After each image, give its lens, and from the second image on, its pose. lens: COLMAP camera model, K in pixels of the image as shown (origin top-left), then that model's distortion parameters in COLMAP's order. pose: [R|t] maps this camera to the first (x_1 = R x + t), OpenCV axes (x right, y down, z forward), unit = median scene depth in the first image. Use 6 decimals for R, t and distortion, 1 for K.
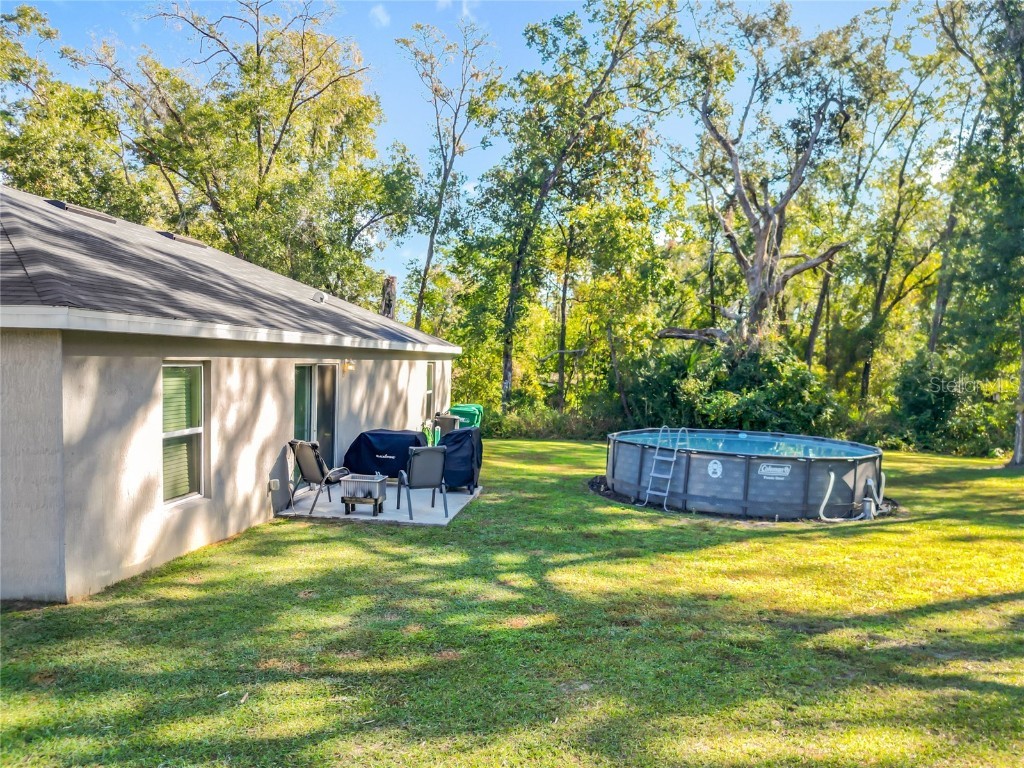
lens RADIAL K [[722.0, 0, 511.6], [0, 722.0, 386.1], [0, 0, 1]] dist [0.011272, 0.001403]
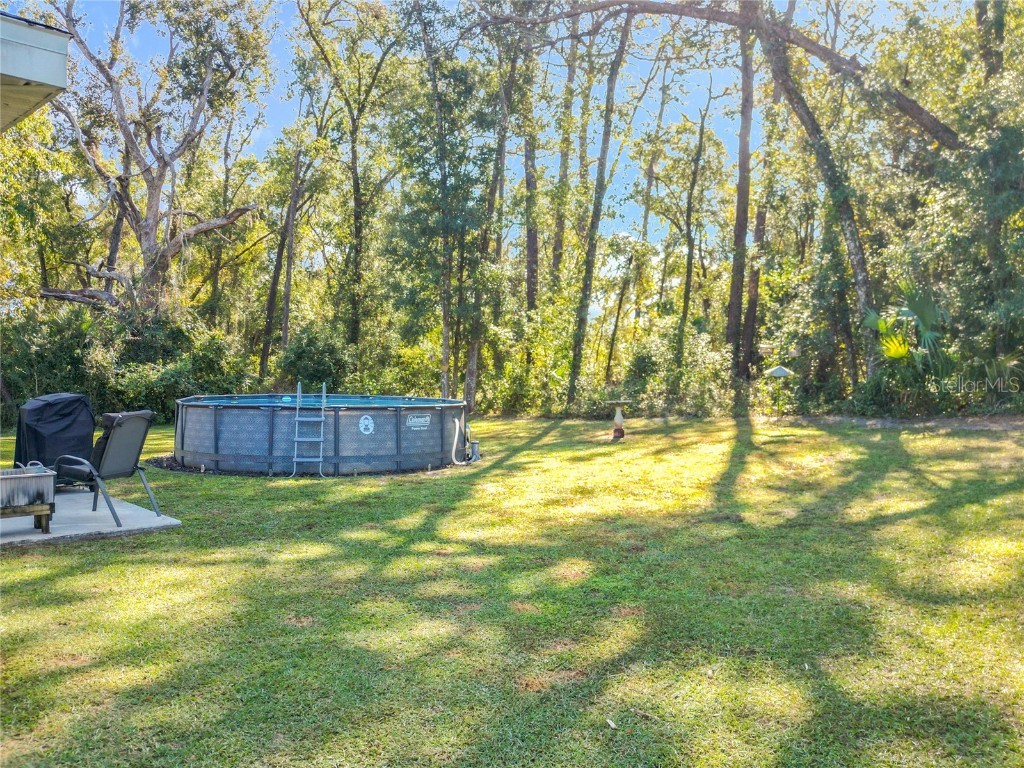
lens RADIAL K [[776.8, 0, 511.9], [0, 776.8, 382.5], [0, 0, 1]] dist [0.012306, 0.000870]
pose [[0.627560, -0.037519, 0.777664, -0.371935], [0.023551, 0.999296, 0.029206, 0.036598], [-0.778212, -0.000014, 0.628002, 0.238877]]
